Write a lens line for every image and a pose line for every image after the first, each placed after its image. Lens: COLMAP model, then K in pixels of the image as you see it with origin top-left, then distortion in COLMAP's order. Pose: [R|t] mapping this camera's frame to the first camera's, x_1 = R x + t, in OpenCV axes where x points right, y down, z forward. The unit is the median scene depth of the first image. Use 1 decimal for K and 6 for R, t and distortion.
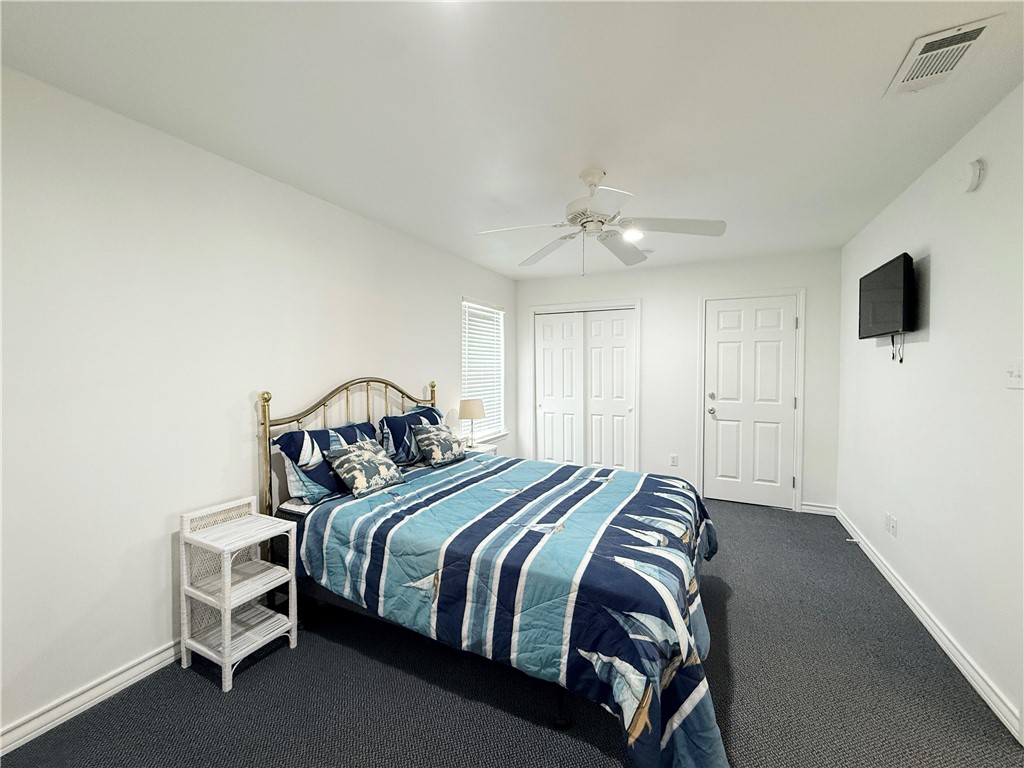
lens RADIAL K [[415.6, 0, 510.1], [0, 415.6, 375.8], [0, 0, 1]] dist [0.000896, 0.000048]
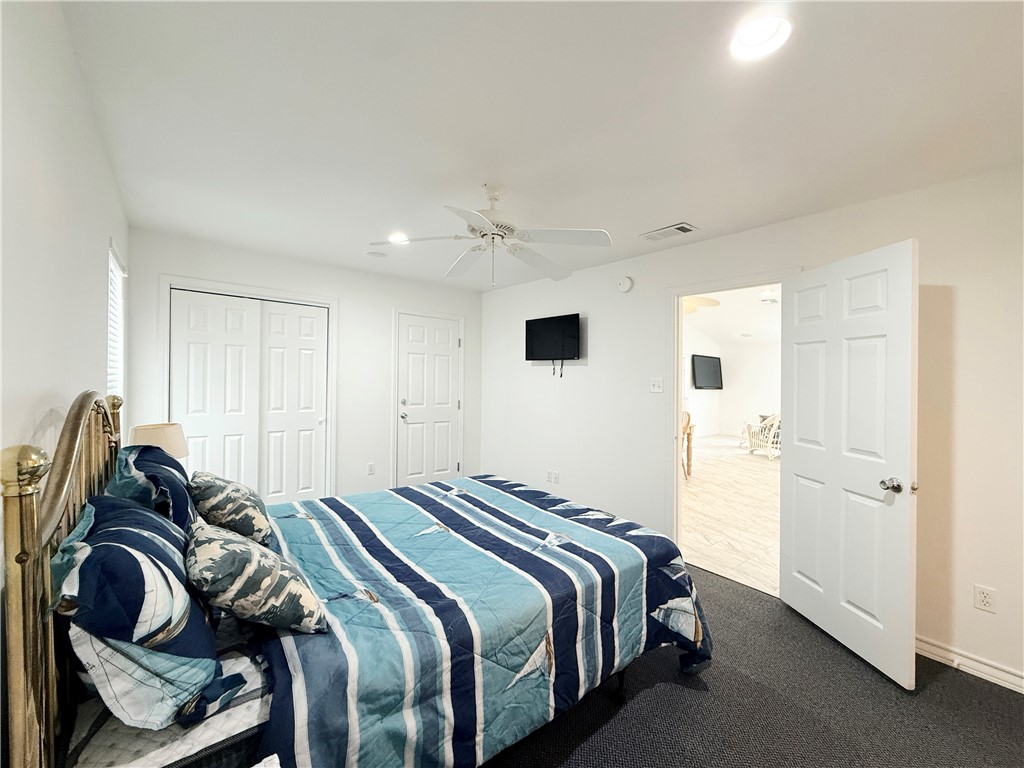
lens RADIAL K [[415.6, 0, 510.1], [0, 415.6, 375.8], [0, 0, 1]] dist [0.000896, 0.000048]
pose [[0.404579, 0.016903, 0.914347, -0.707163], [-0.008590, 0.999855, -0.014683, -0.011358], [-0.914463, -0.001914, 0.404665, 0.554524]]
